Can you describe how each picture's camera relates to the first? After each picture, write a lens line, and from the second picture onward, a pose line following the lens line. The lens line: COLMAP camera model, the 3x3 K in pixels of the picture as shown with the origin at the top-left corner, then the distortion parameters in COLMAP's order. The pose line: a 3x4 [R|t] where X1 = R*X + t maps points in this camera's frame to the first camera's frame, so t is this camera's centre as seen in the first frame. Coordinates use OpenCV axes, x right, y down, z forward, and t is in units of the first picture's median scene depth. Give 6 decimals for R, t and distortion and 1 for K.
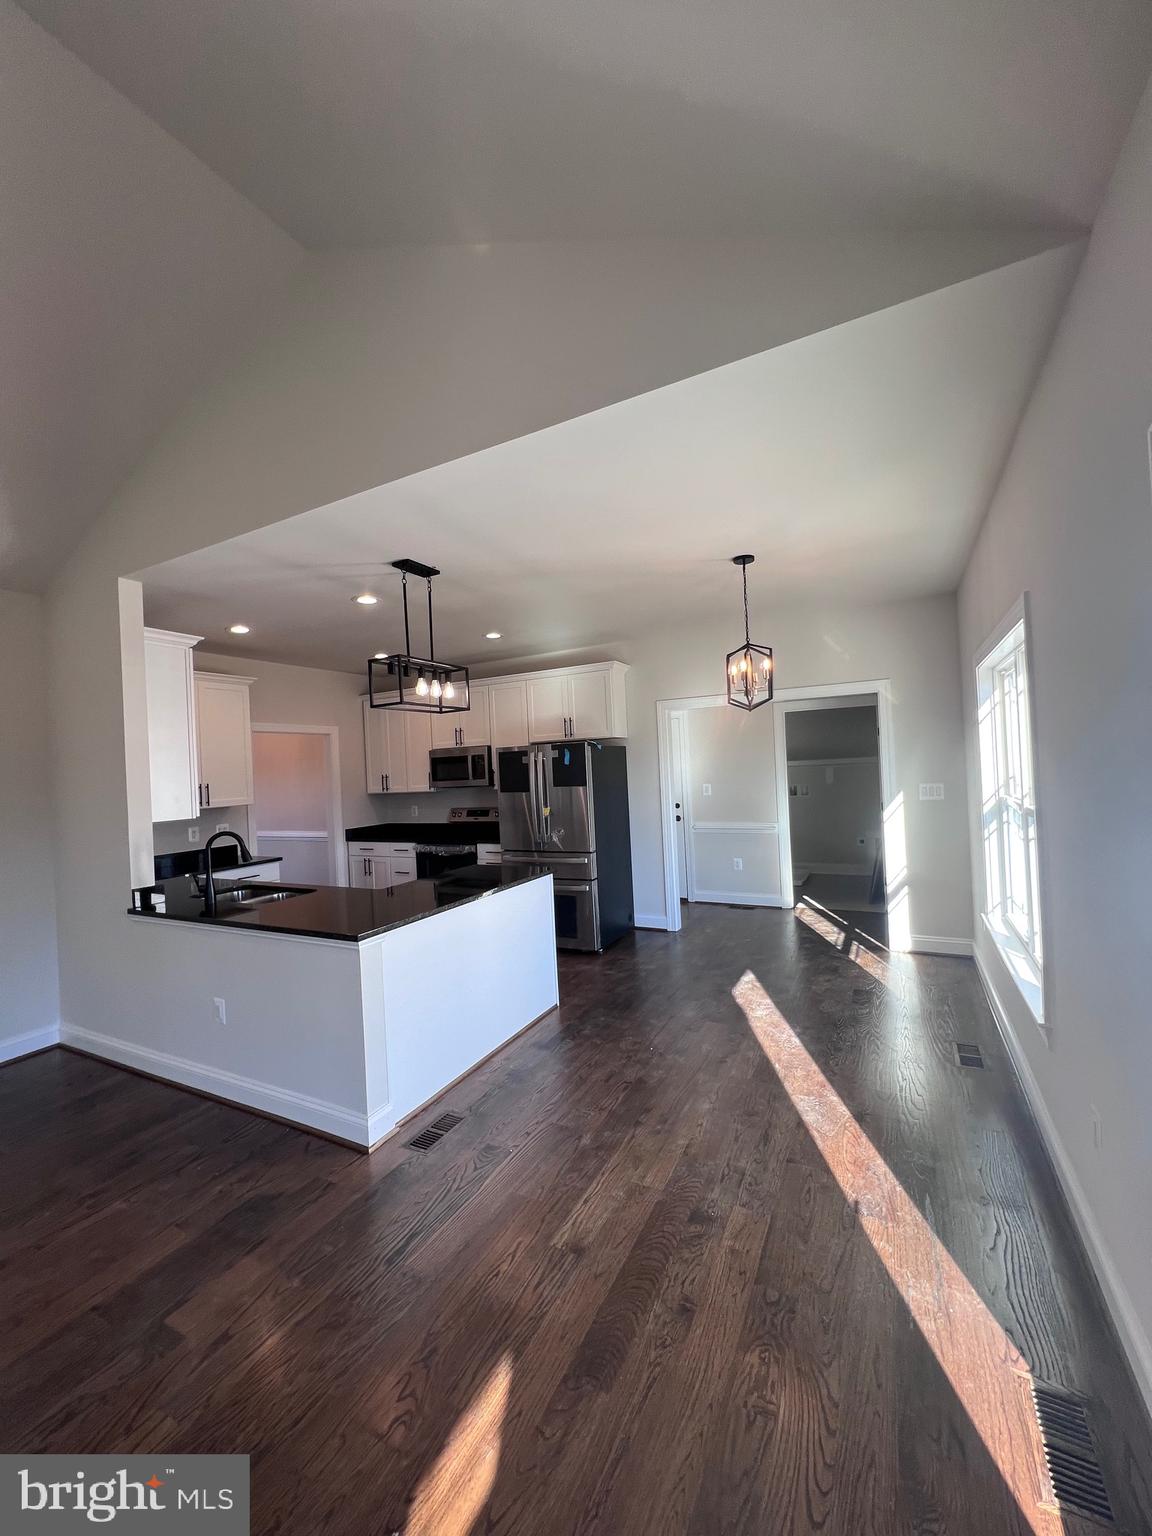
lens RADIAL K [[611.6, 0, 575.6], [0, 611.6, 765.7], [0, 0, 1]] dist [0.000272, -0.000044]
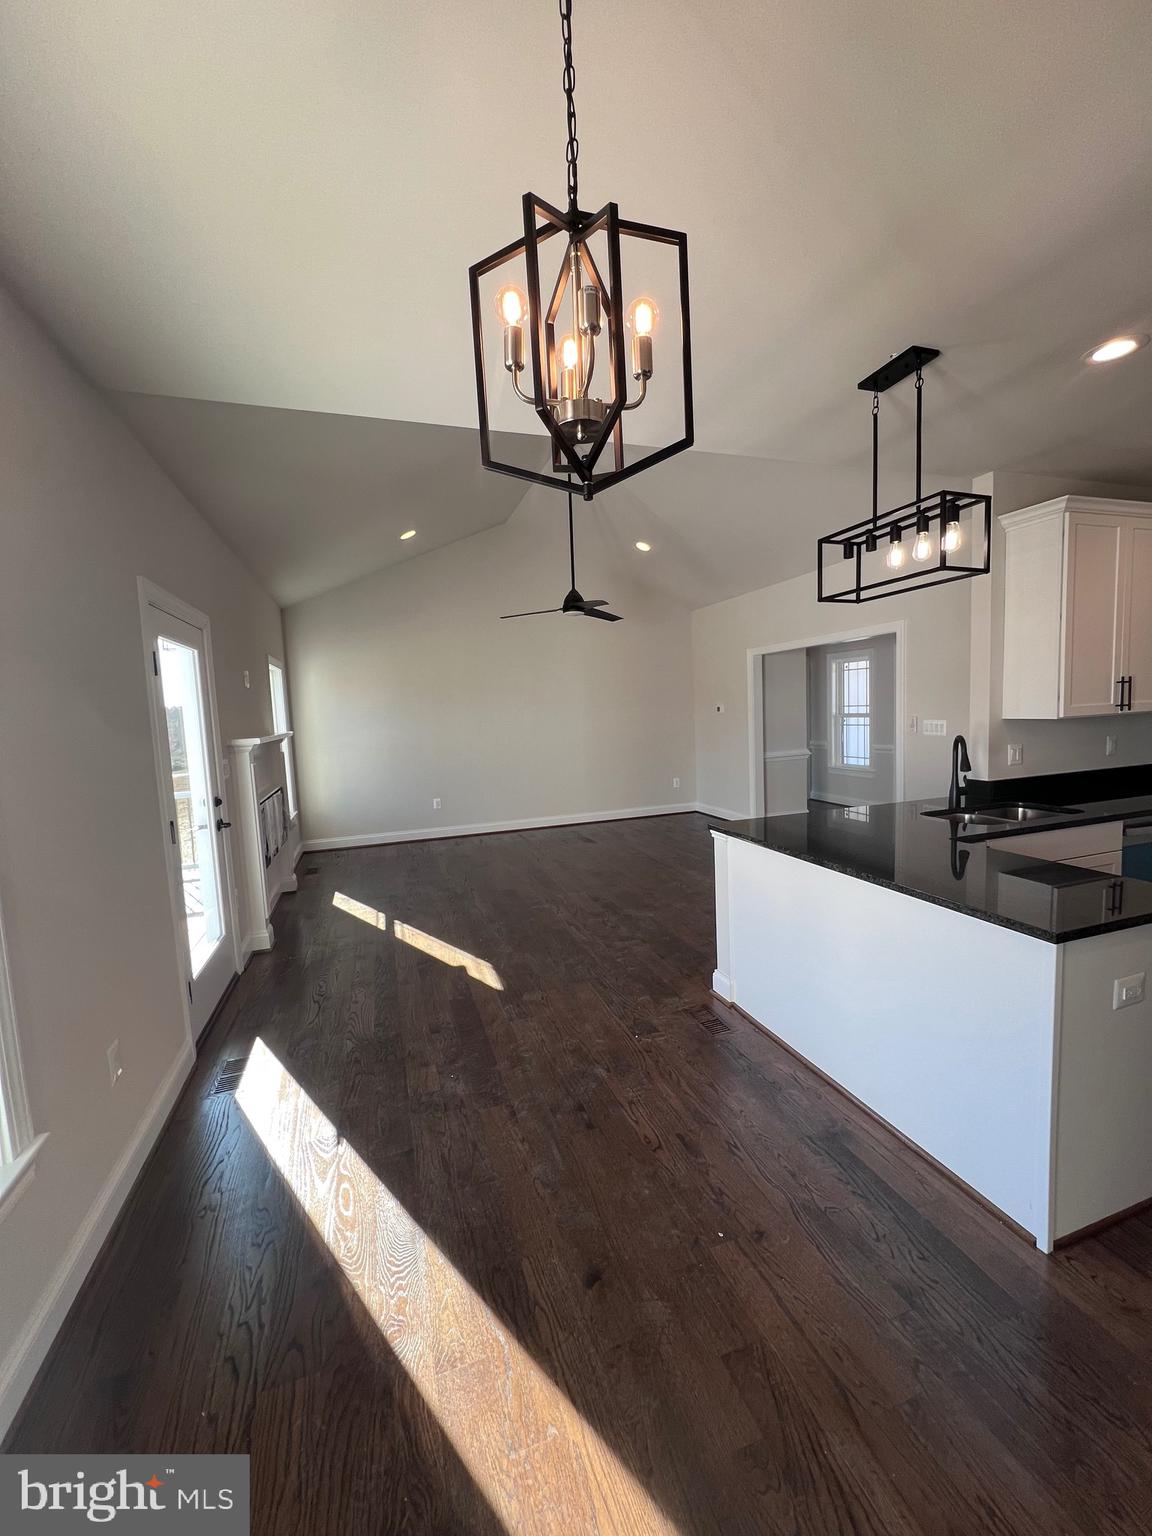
lens RADIAL K [[611.6, 0, 576.6], [0, 611.6, 765.4], [0, 0, 1]] dist [0.000272, -0.000044]
pose [[-0.687780, 0.144805, -0.711330, 0.408502], [0.078138, 0.988977, 0.125774, -0.009090], [0.721701, 0.030923, -0.691514, 0.981874]]
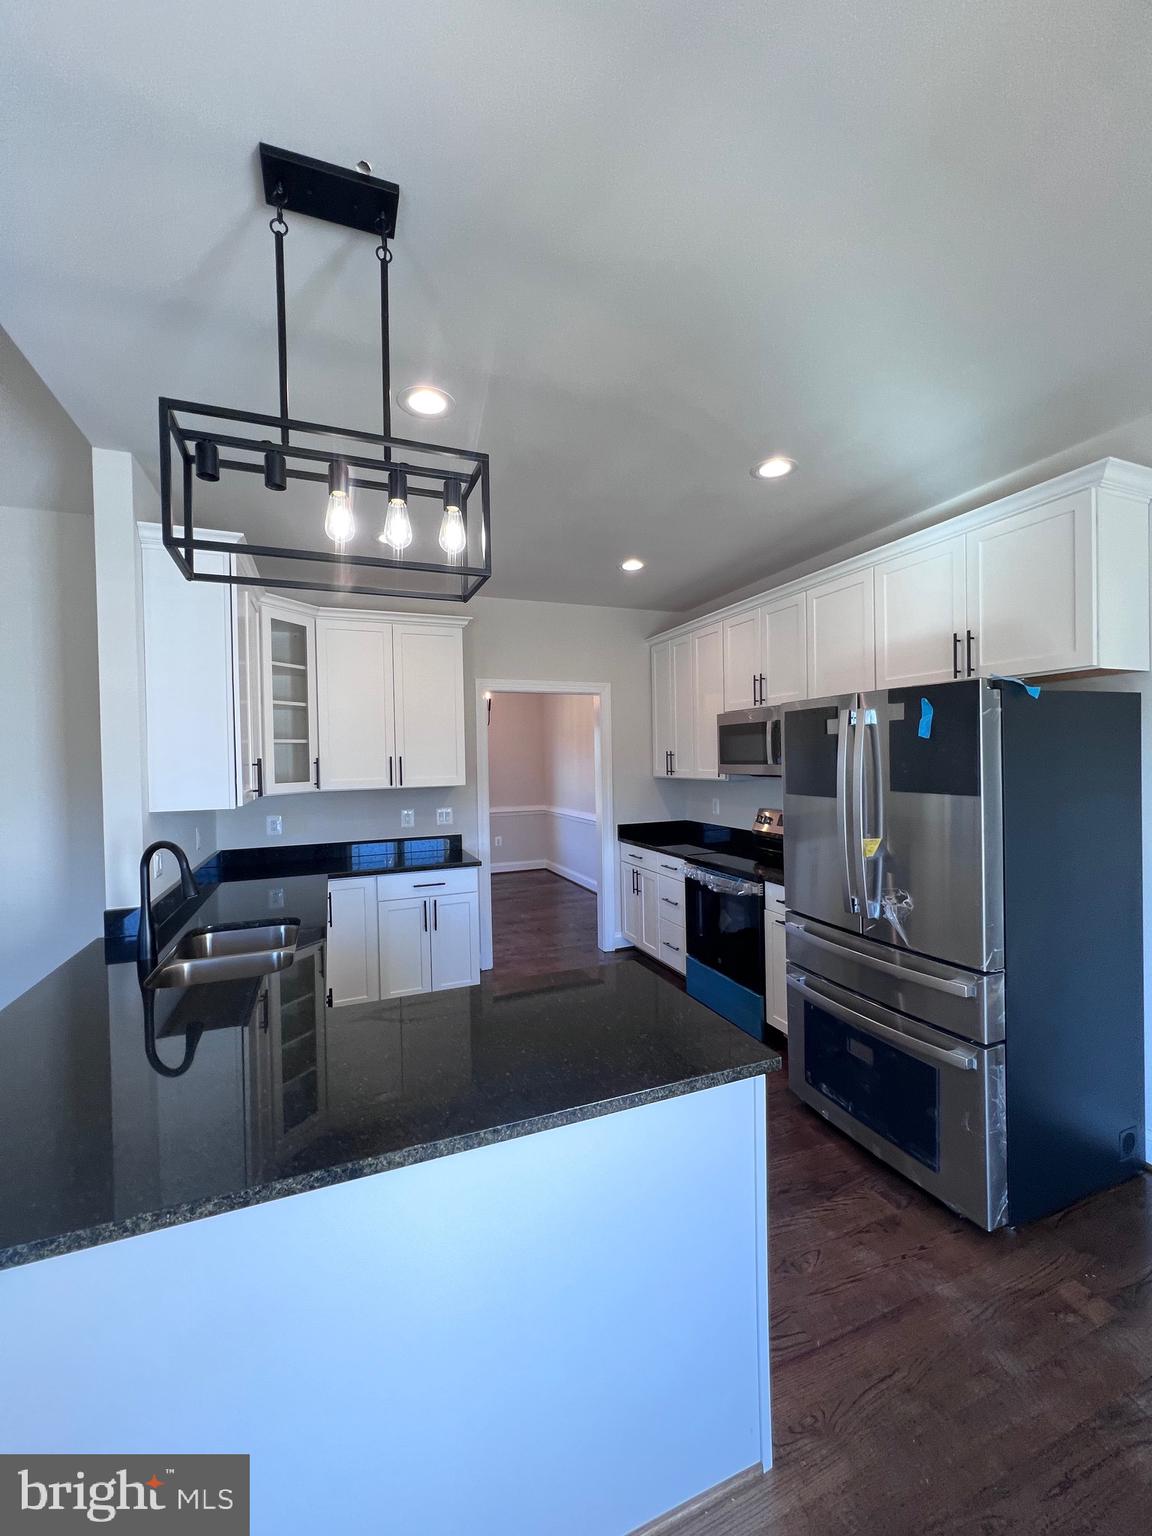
lens RADIAL K [[611.6, 0, 576.7], [0, 611.6, 766.0], [0, 0, 1]] dist [0.000272, -0.000044]
pose [[0.761915, 0.042975, -0.646250, 0.084066], [-0.016501, 0.998760, 0.046962, 0.001323], [0.647467, -0.025117, 0.761680, 0.649296]]
